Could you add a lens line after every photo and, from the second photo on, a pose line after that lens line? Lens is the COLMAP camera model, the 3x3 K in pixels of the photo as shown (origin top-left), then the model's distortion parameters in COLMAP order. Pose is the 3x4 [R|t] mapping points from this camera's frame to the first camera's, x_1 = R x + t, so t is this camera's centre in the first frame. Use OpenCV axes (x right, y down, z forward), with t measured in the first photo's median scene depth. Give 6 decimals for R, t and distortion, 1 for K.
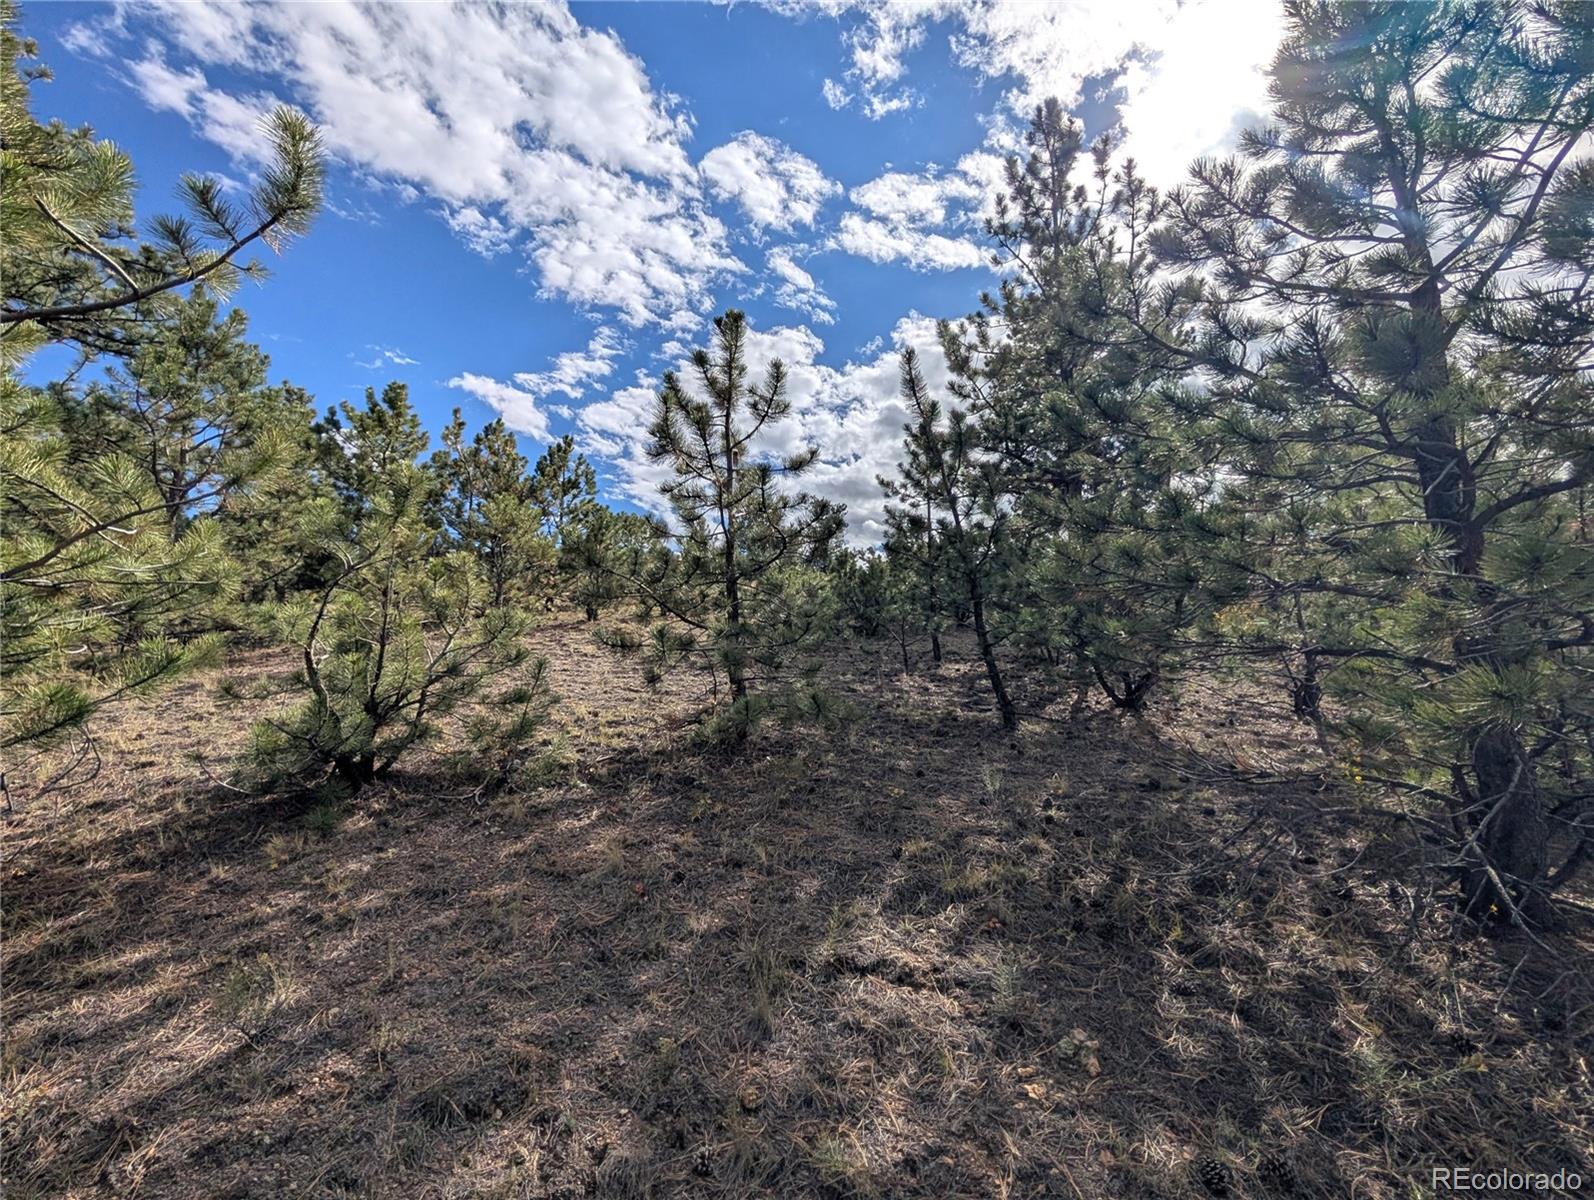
lens RADIAL K [[625.9, 0, 796.8], [0, 625.9, 582.2], [0, 0, 1]] dist [0.001879, 0.000457]
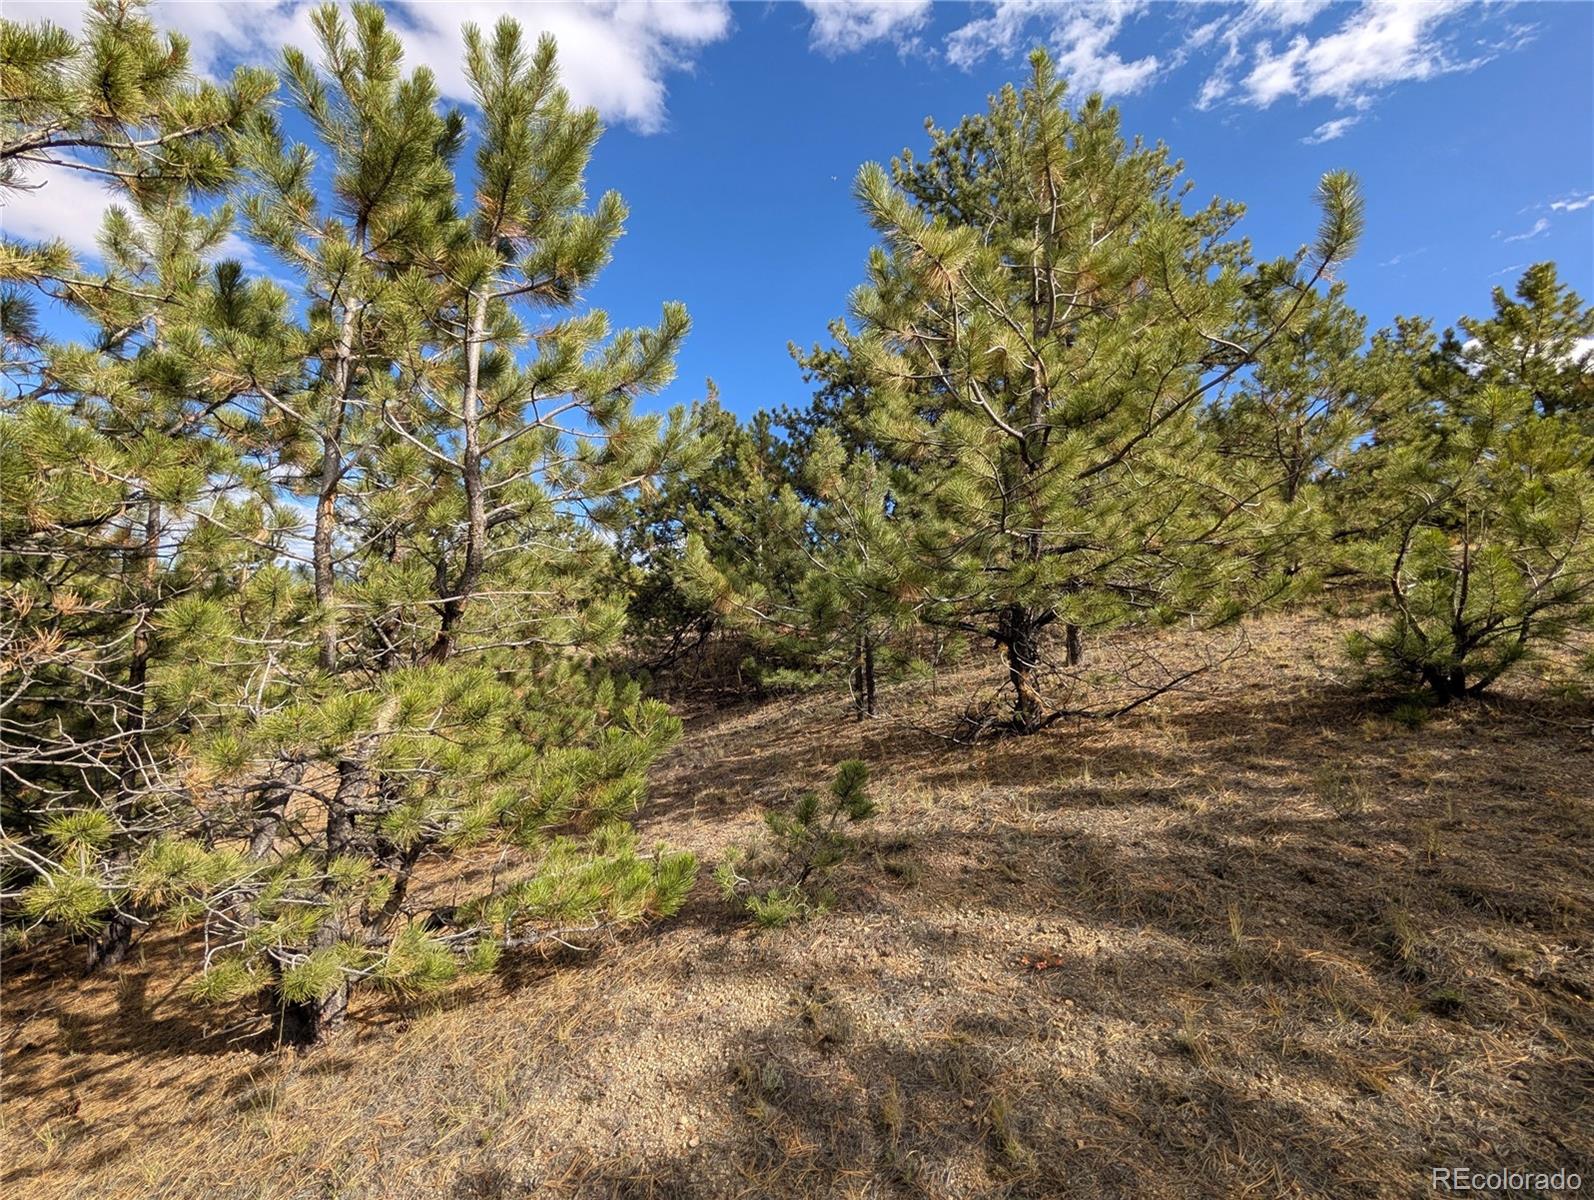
lens RADIAL K [[579.6, 0, 797.1], [0, 579.6, 610.3], [0, 0, 1]] dist [-0.000289, -0.000121]
pose [[0.066477, 0.027953, -0.997396, 0.241803], [0.102473, 0.994131, 0.034691, 0.011376], [0.992512, -0.104512, 0.063222, -0.199607]]
